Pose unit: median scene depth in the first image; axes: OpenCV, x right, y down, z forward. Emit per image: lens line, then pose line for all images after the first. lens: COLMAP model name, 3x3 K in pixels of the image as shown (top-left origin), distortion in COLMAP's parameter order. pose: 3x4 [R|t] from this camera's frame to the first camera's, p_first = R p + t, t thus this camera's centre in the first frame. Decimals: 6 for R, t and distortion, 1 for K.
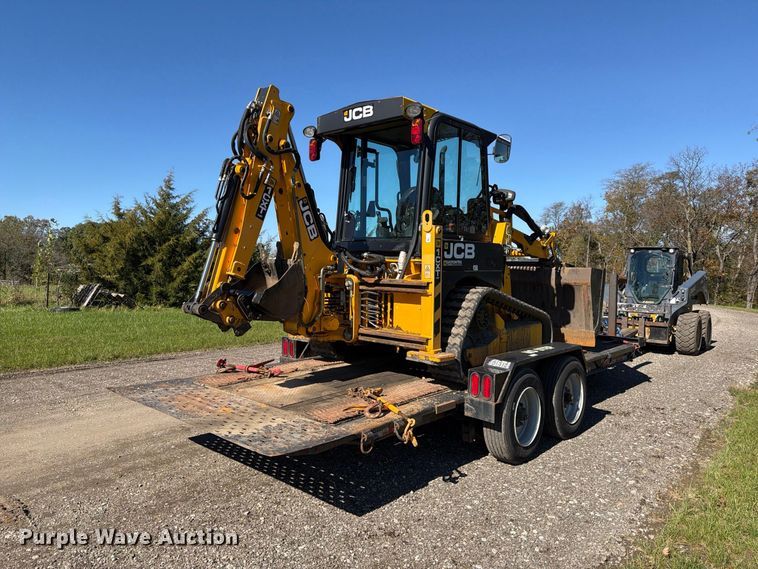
lens RADIAL K [[522.5, 0, 376.4], [0, 522.5, 283.3], [0, 0, 1]] dist [0.104637, -0.124426]
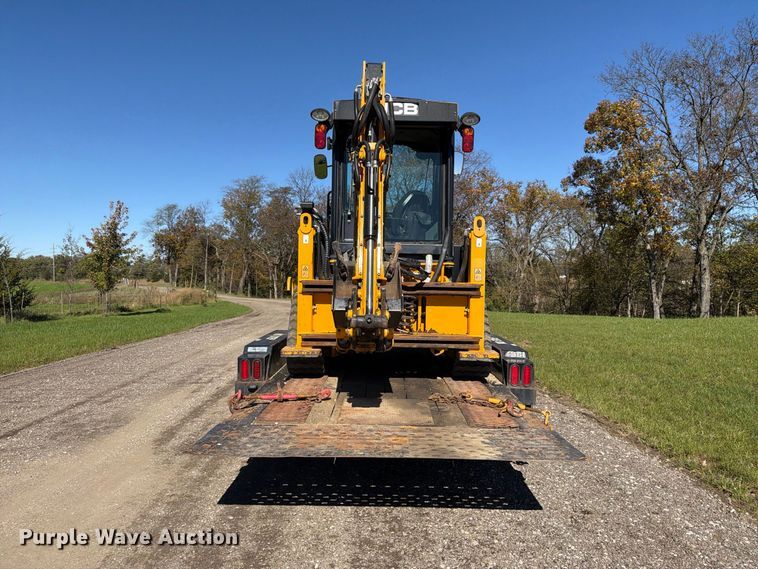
lens RADIAL K [[528.3, 0, 380.4], [0, 528.3, 285.2], [0, 0, 1]] dist [0.069075, -0.061805]
pose [[0.743896, -0.020932, 0.667968, -0.706573], [0.023263, 0.999715, 0.005420, -0.010230], [-0.667891, 0.011507, 0.744170, 0.311890]]
